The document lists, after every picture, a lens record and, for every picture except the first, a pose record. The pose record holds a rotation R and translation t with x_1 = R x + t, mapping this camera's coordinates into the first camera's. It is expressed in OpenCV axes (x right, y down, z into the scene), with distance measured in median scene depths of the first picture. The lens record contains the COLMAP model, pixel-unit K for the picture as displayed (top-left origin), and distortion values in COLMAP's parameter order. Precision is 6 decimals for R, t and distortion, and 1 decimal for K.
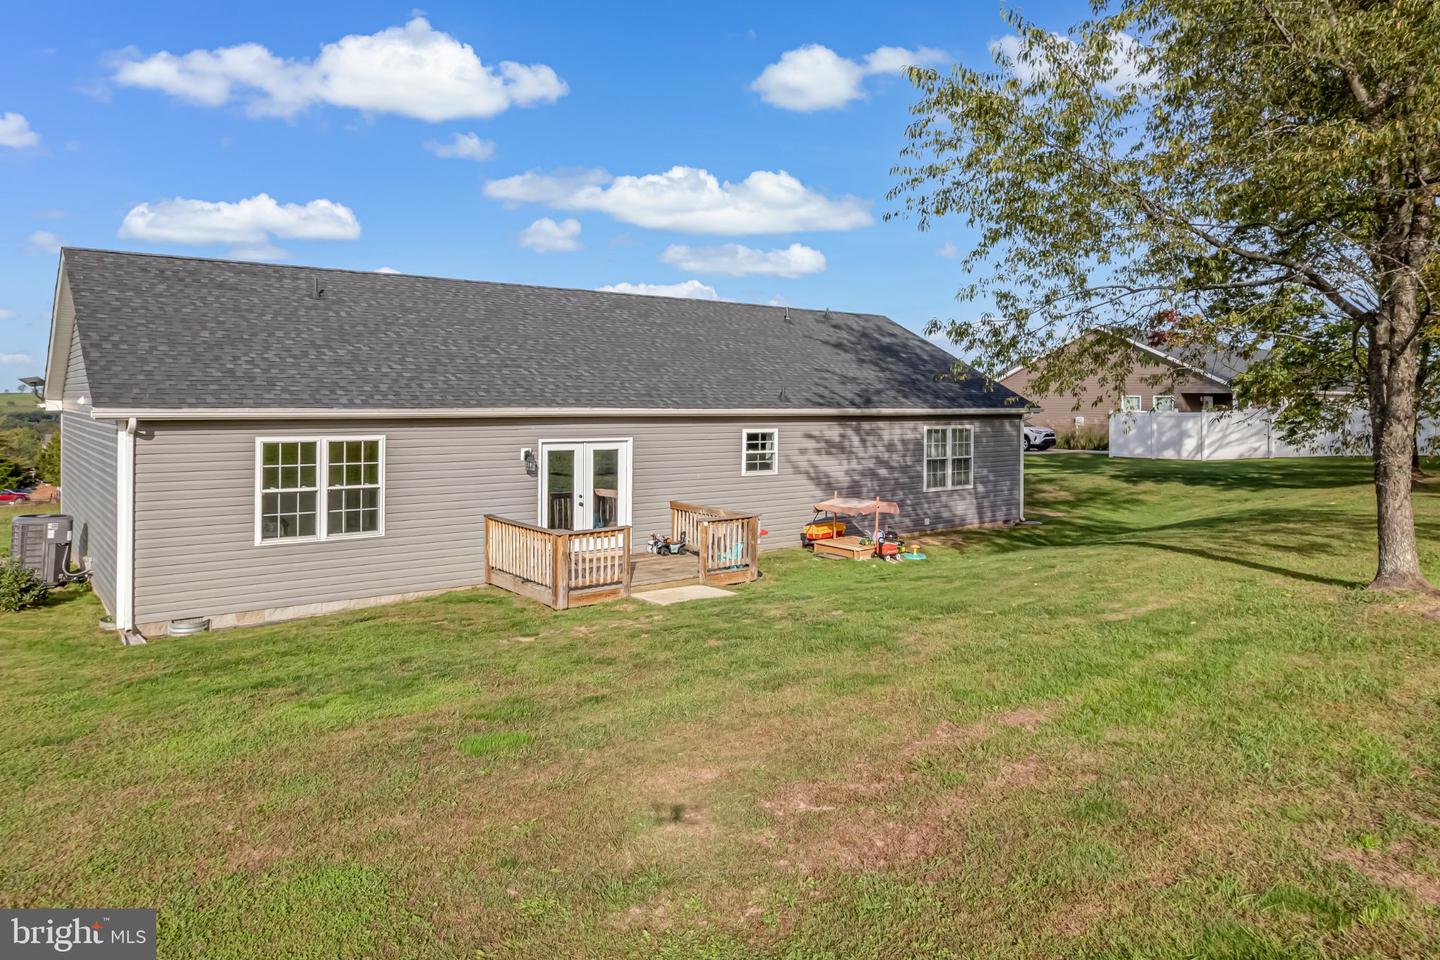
lens RADIAL K [[972.1, 0, 719.1], [0, 972.1, 400.5], [0, 0, 1]] dist [-0.057380, 0.048907]
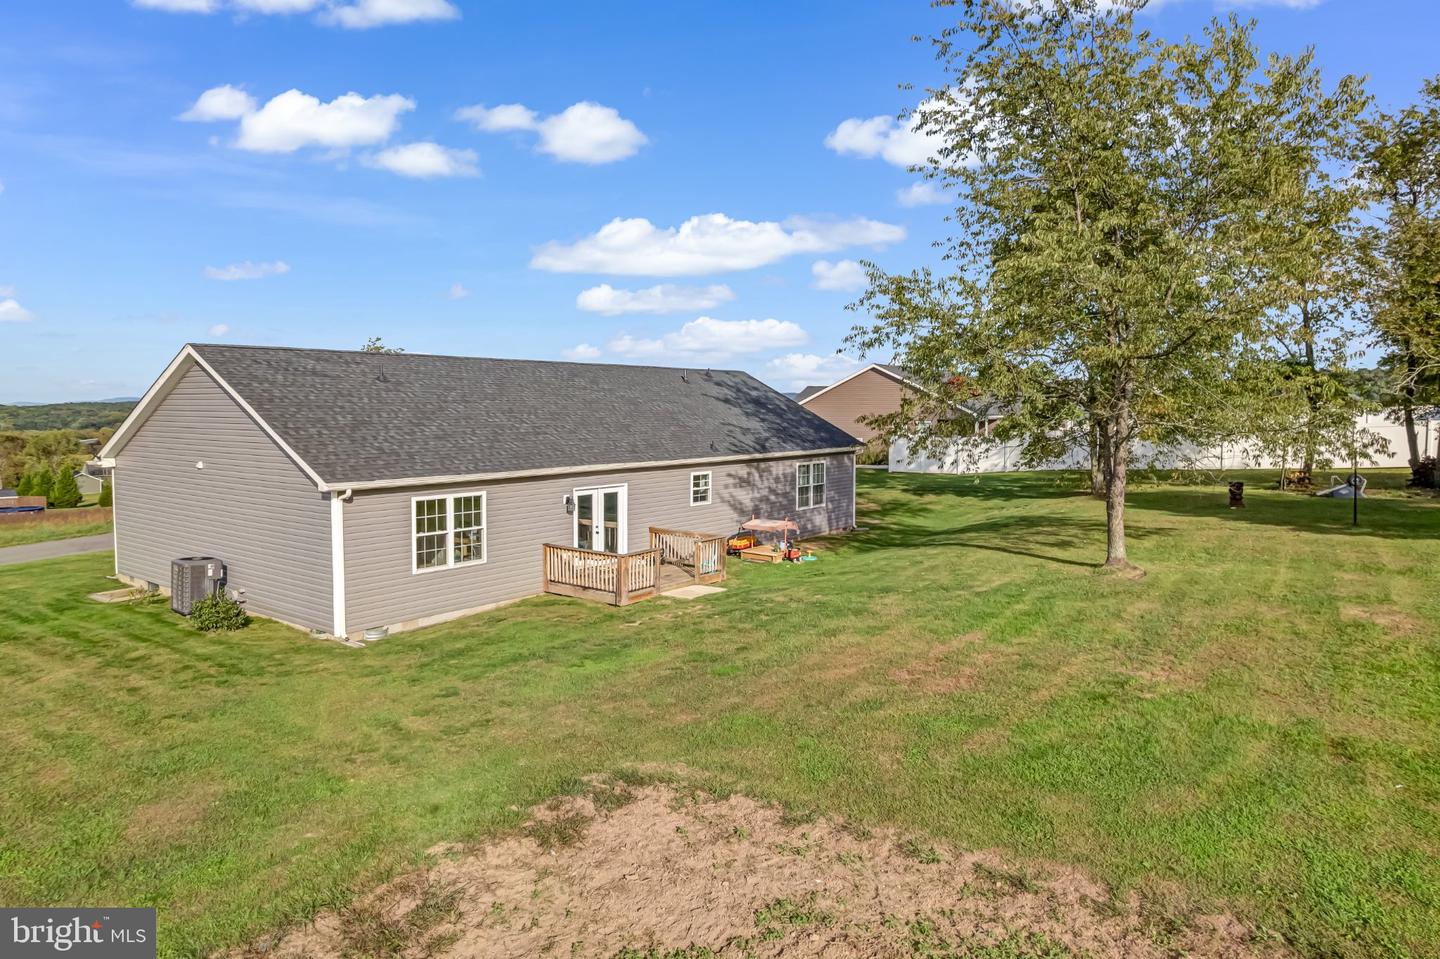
lens RADIAL K [[940.7, 0, 719.7], [0, 940.7, 451.6], [0, 0, 1]] dist [-0.072108, 0.067224]
pose [[0.966399, -0.016642, 0.256506, -0.273728], [0.003755, 0.998709, 0.050649, -0.066742], [-0.257018, -0.047984, 0.965215, -0.299067]]
